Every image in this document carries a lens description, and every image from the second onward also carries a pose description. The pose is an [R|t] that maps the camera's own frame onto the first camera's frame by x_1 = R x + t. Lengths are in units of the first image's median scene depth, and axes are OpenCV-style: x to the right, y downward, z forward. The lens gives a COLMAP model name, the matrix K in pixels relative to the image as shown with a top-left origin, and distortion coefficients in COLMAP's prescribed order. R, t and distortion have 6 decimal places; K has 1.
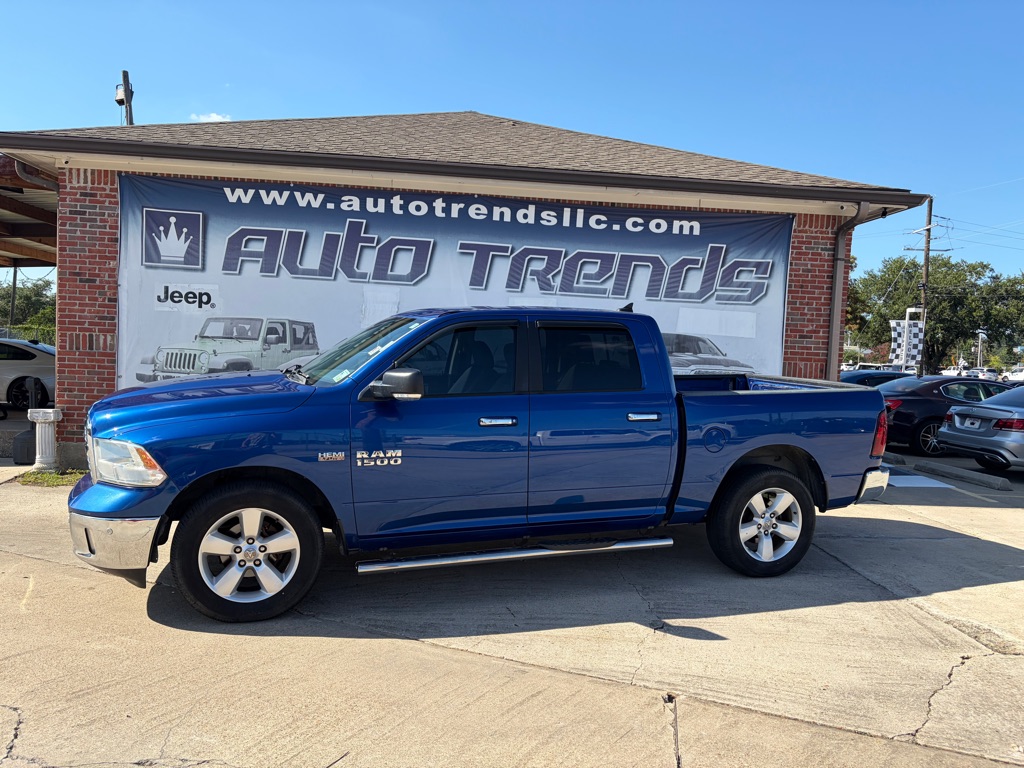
lens RADIAL K [[778.0, 0, 522.5], [0, 778.0, 388.8], [0, 0, 1]] dist [0.023905, -0.026078]
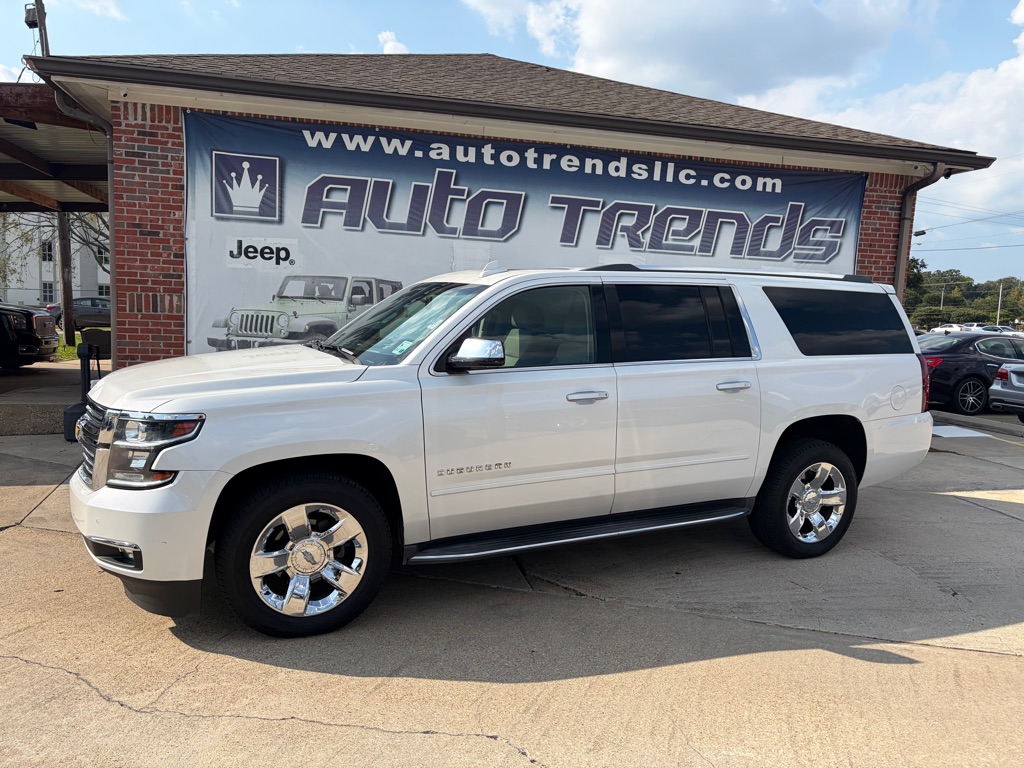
lens RADIAL K [[778.0, 0, 516.0], [0, 778.0, 388.4], [0, 0, 1]] dist [0.023905, -0.026078]
pose [[0.988597, -0.019561, 0.149308, -0.273627], [0.010374, 0.998019, 0.062059, -0.013614], [-0.150226, -0.059803, 0.986841, 0.056018]]
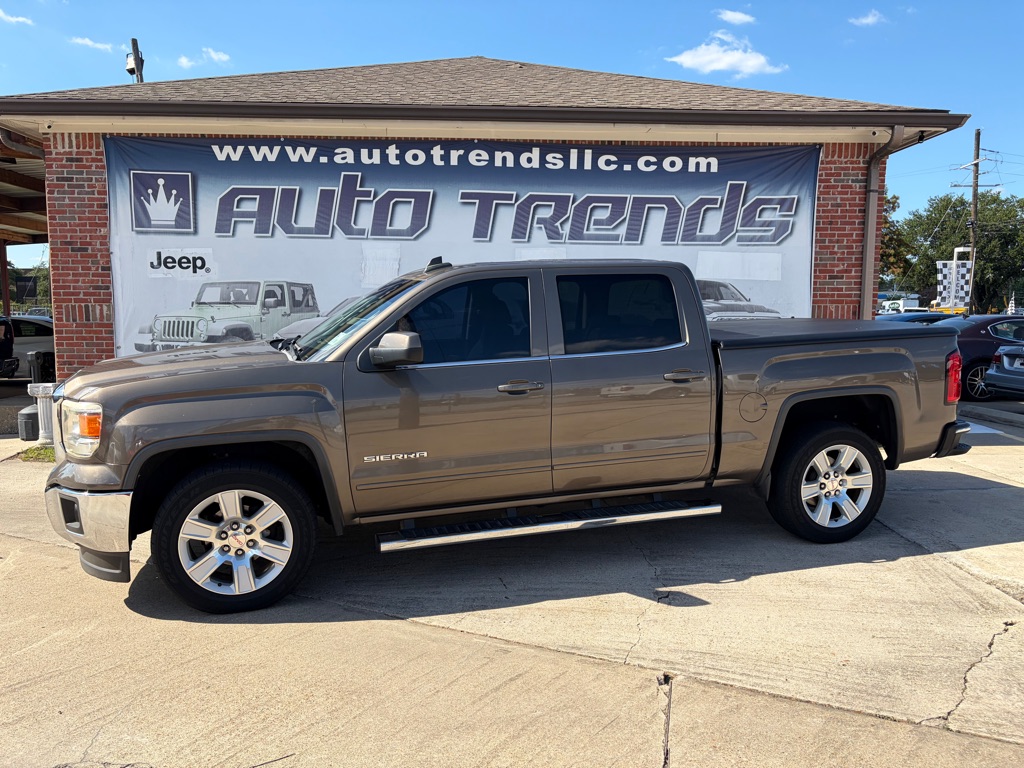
lens RADIAL K [[778.0, 0, 522.7], [0, 778.0, 386.6], [0, 0, 1]] dist [0.023905, -0.026078]
pose [[0.998104, -0.035510, -0.050273, 0.033902], [0.037883, 0.998173, 0.047078, 0.006196], [0.048510, -0.048893, 0.997625, 0.049476]]
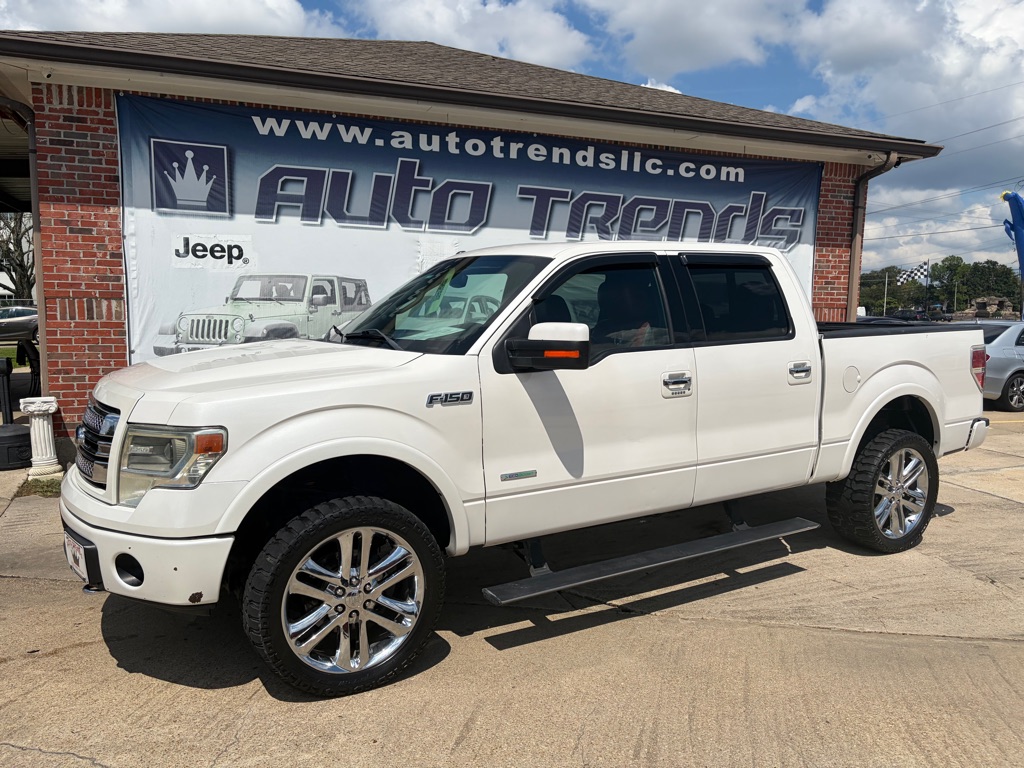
lens RADIAL K [[778.0, 0, 522.5], [0, 778.0, 390.9], [0, 0, 1]] dist [0.023905, -0.026078]
pose [[0.962730, -0.058466, 0.264070, -0.335512], [0.040989, 0.996618, 0.071219, -0.015787], [-0.267341, -0.057740, 0.961870, 0.113472]]
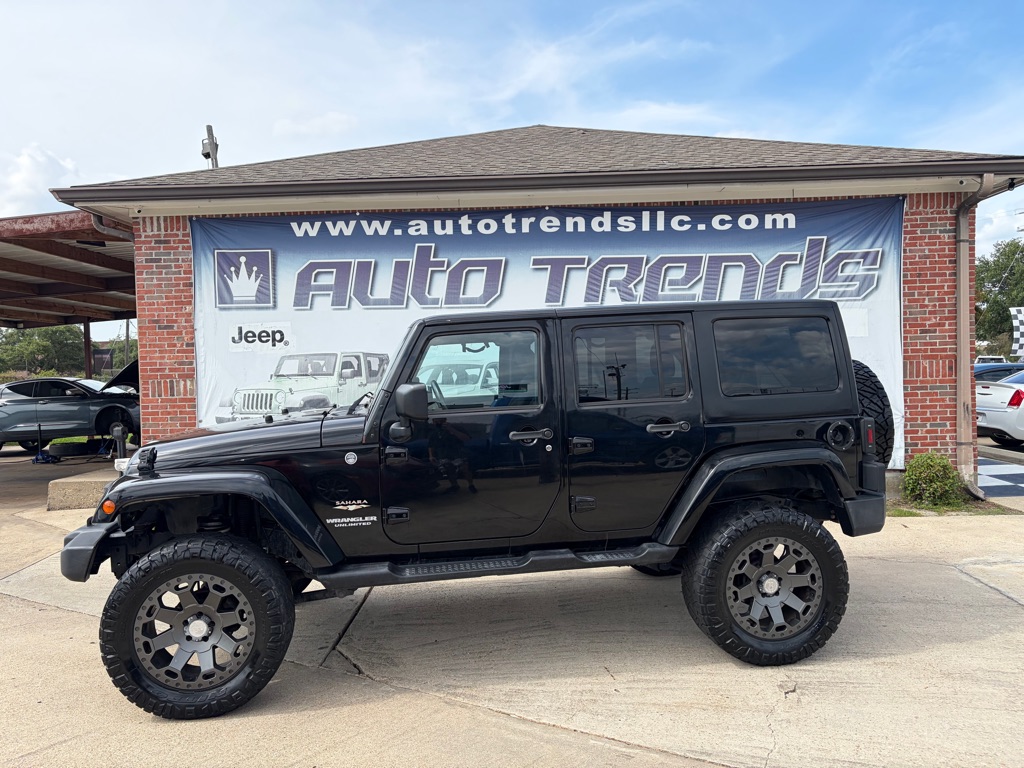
lens RADIAL K [[778.0, 0, 511.8], [0, 778.0, 383.6], [0, 0, 1]] dist [0.023905, -0.026078]
pose [[0.989874, -0.063751, -0.126828, 0.004092], [0.059717, 0.997589, -0.035364, -0.004432], [0.128777, 0.027432, 0.991294, 0.066642]]
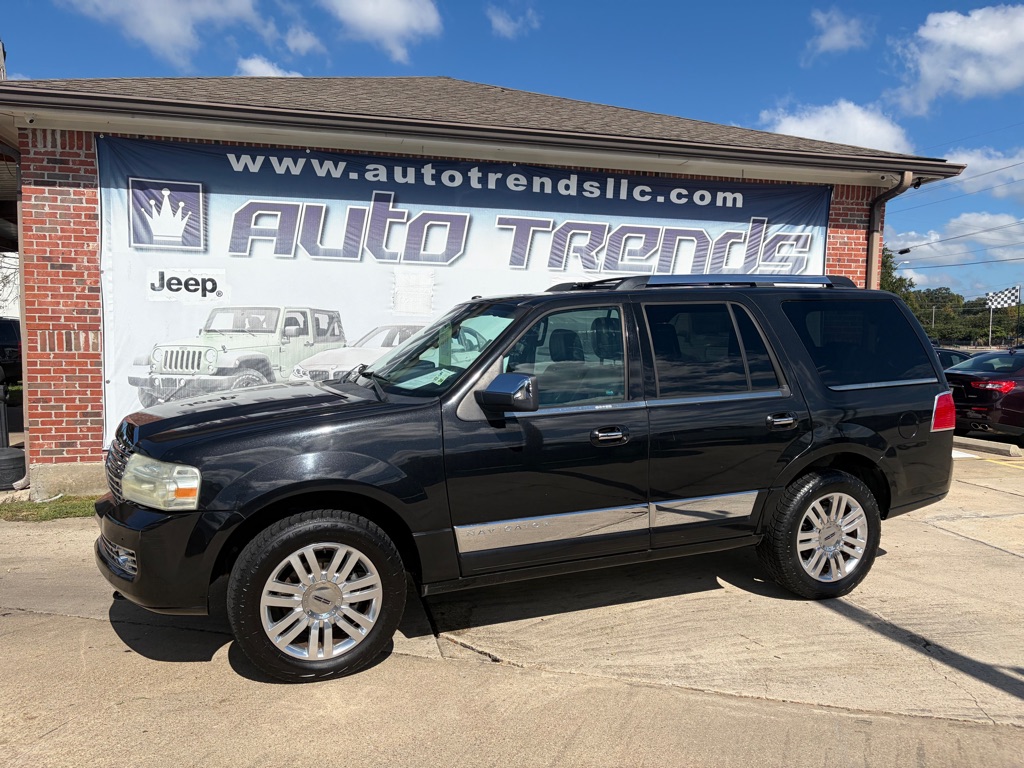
lens RADIAL K [[778.0, 0, 517.2], [0, 778.0, 389.7], [0, 0, 1]] dist [0.023905, -0.026078]
pose [[0.986854, -0.042488, 0.155929, -0.210412], [0.038900, 0.998905, 0.025998, -0.011506], [-0.156863, -0.019590, 0.987426, 0.106985]]
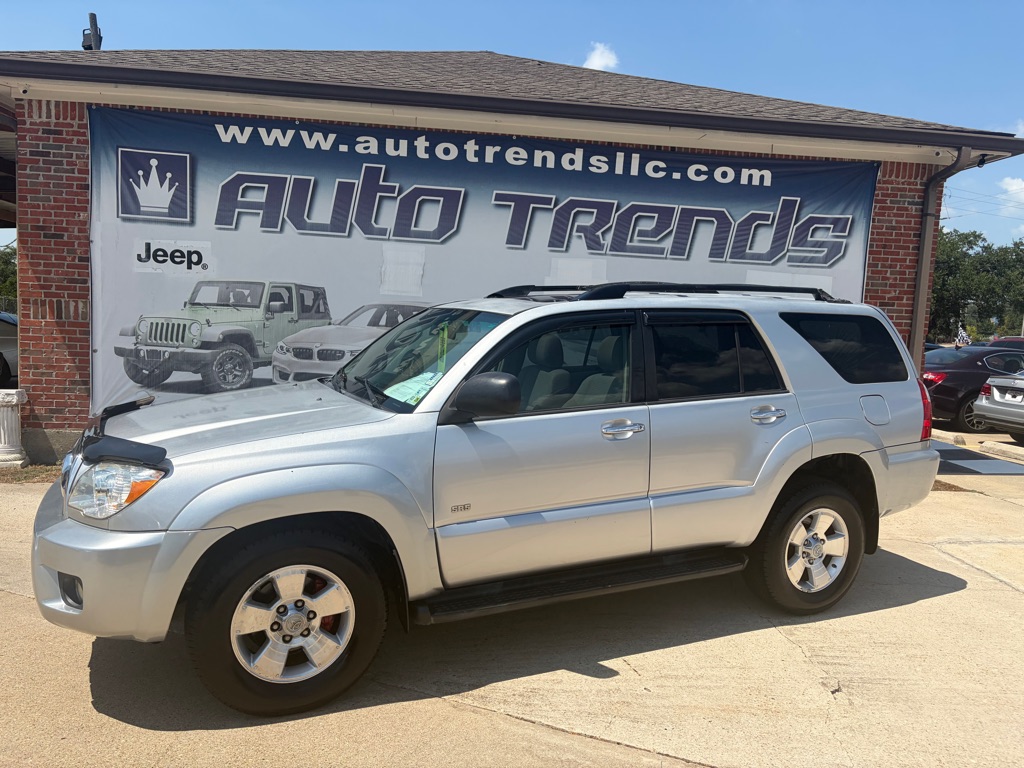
lens RADIAL K [[778.0, 0, 520.2], [0, 778.0, 392.0], [0, 0, 1]] dist [0.023905, -0.026078]
pose [[0.999719, -0.002068, 0.023600, -0.074849], [0.001106, 0.999170, 0.040724, -0.005037], [-0.023665, -0.040687, 0.998892, 0.141261]]
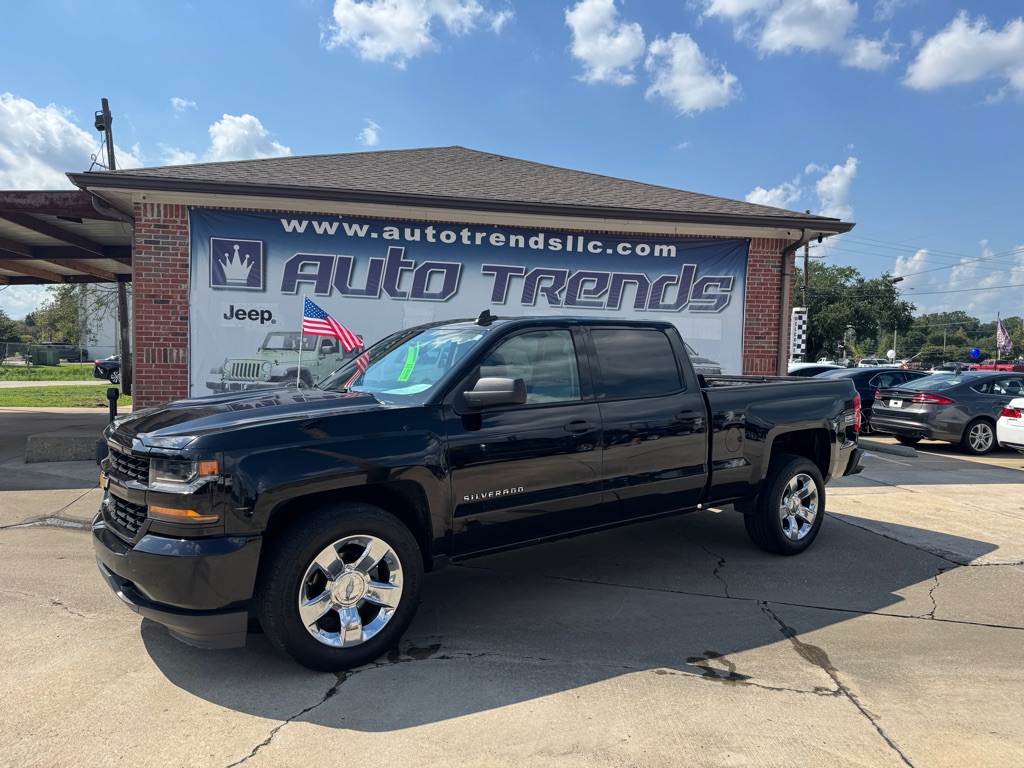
lens RADIAL K [[719.7, 0, 515.2], [0, 719.7, 378.8], [0, 0, 1]] dist [0.080970, -0.106699]
pose [[0.994340, -0.025735, 0.103082, -0.151860], [0.026777, 0.999603, -0.008729, -0.003009], [-0.102817, 0.011440, 0.994635, -0.104110]]
